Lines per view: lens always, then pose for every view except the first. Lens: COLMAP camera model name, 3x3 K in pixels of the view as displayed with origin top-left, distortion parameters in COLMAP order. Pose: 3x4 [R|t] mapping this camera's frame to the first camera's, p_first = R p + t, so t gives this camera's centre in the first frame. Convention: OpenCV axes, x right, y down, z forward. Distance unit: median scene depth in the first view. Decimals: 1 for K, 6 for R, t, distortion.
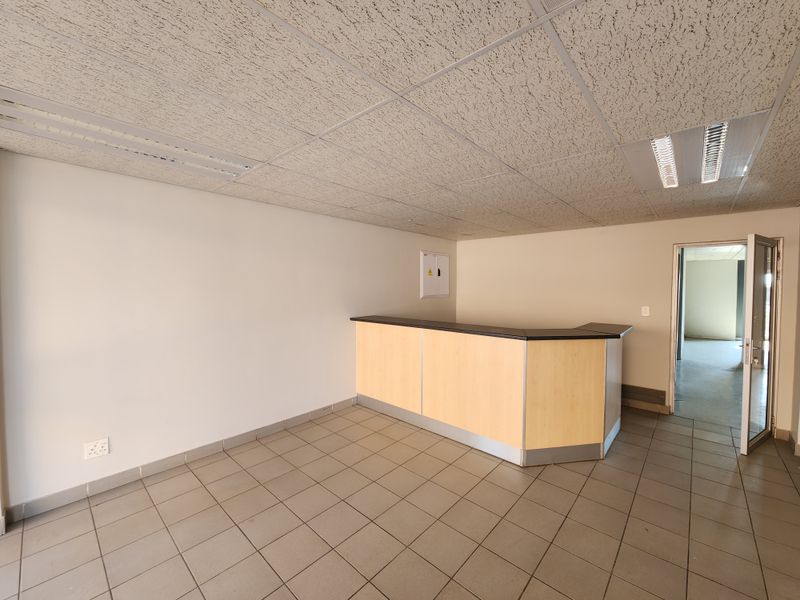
lens RADIAL K [[326.0, 0, 397.3], [0, 326.0, 299.7], [0, 0, 1]] dist [0.000949, -0.000384]
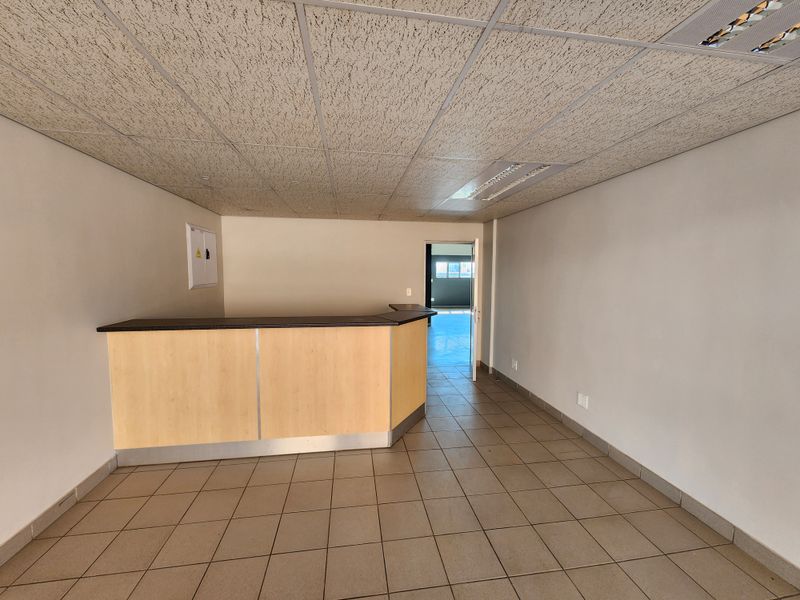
lens RADIAL K [[326.0, 0, 398.5], [0, 326.0, 296.1], [0, 0, 1]] dist [0.000949, -0.000384]
pose [[0.629316, -0.056863, 0.775067, -0.252052], [0.033020, 0.998375, 0.046435, -0.008912], [-0.776448, -0.003630, 0.630171, 0.221300]]
